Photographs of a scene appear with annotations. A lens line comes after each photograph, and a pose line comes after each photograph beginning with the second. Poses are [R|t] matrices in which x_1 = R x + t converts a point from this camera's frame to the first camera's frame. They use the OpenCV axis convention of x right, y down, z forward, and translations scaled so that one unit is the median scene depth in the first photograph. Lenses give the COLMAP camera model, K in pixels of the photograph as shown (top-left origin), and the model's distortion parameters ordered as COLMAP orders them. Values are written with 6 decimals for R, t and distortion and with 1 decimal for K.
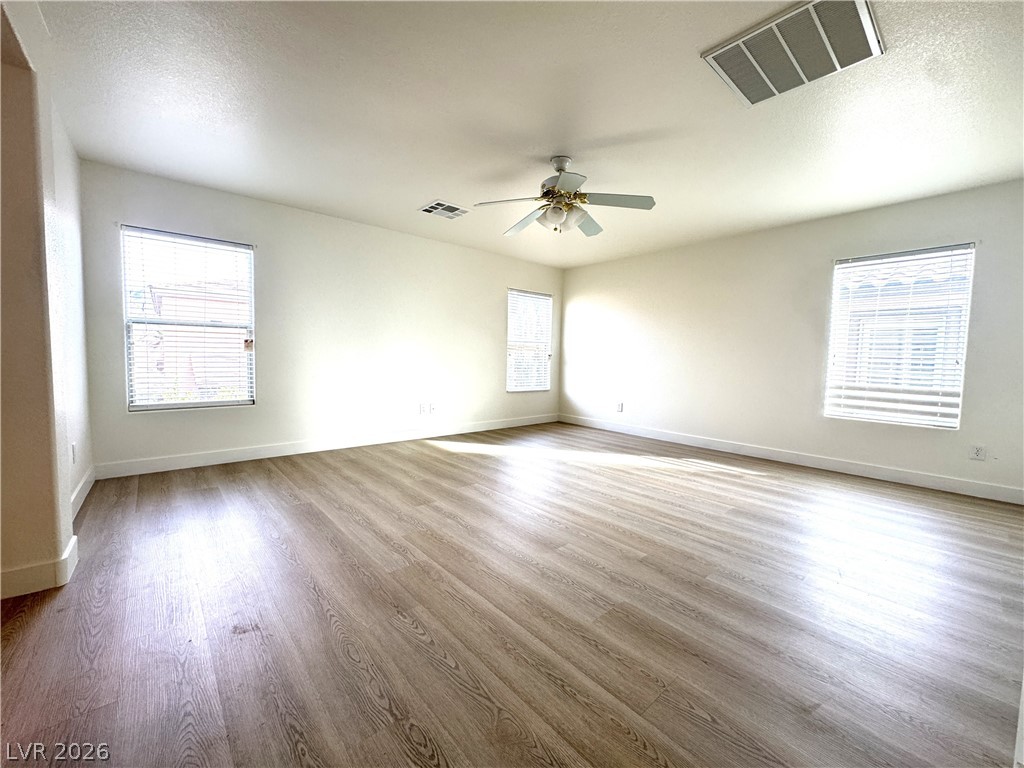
lens RADIAL K [[412.6, 0, 508.9], [0, 412.6, 382.6], [0, 0, 1]] dist [-0.004234, 0.000984]
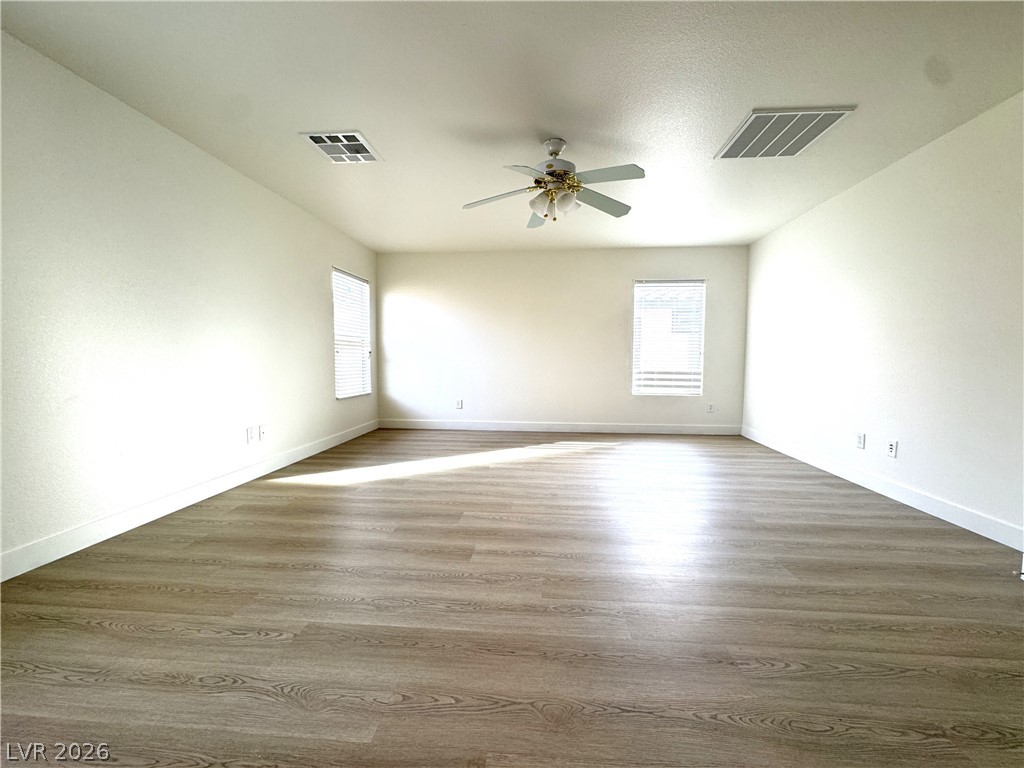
lens RADIAL K [[412.6, 0, 515.3], [0, 412.6, 384.2], [0, 0, 1]] dist [-0.004234, 0.000984]
pose [[0.710796, -0.064352, 0.700448, -0.521825], [0.055683, 0.997829, 0.035168, -0.024740], [-0.701191, 0.014005, 0.712836, 0.332834]]
